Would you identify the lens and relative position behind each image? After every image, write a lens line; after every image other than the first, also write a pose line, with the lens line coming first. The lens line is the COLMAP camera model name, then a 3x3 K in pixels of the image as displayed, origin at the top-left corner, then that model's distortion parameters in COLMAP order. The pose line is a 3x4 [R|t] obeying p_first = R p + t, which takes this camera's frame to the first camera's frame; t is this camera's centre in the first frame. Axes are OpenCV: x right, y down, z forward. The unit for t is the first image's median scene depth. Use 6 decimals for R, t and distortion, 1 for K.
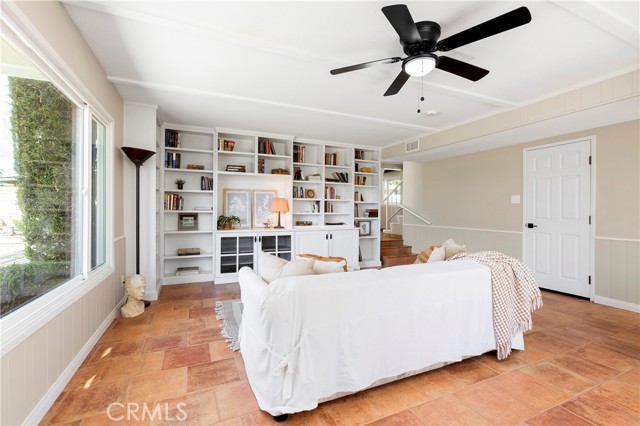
lens RADIAL K [[290.9, 0, 315.6], [0, 290.9, 213.1], [0, 0, 1]] dist [-0.020784, 0.010033]
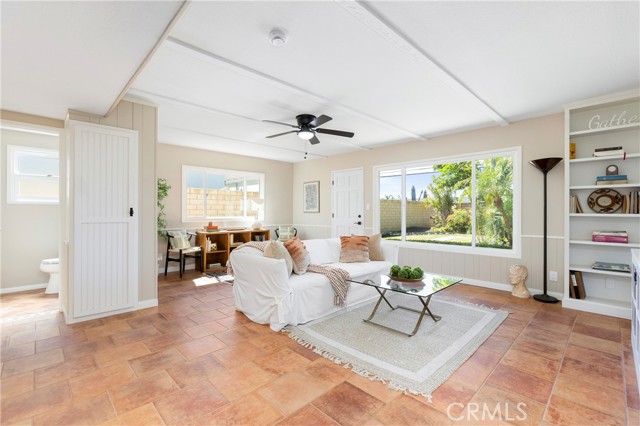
lens RADIAL K [[288.5, 0, 330.4], [0, 288.5, 211.0], [0, 0, 1]] dist [-0.000266, 0.000042]
pose [[-0.930103, -0.008099, -0.367209, 0.379419], [-0.009847, 0.999947, 0.002888, -0.009636], [0.367167, 0.006302, -0.930134, 1.169850]]
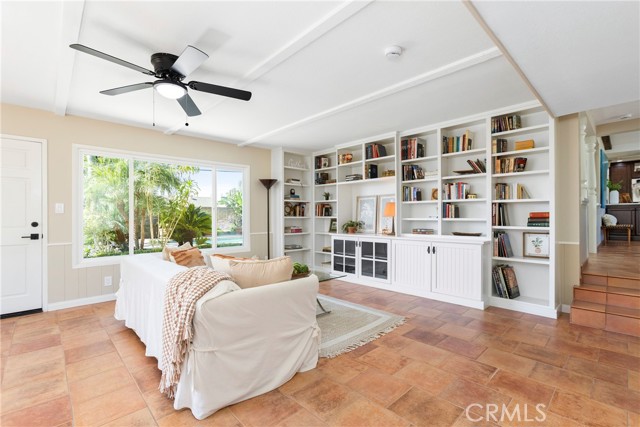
lens RADIAL K [[290.9, 0, 315.6], [0, 290.9, 213.6], [0, 0, 1]] dist [-0.020784, 0.010033]
pose [[0.325649, -0.014550, -0.945379, 0.681483], [-0.001908, 0.999869, -0.016046, -0.000645], [0.945489, 0.007029, 0.325579, 0.488402]]
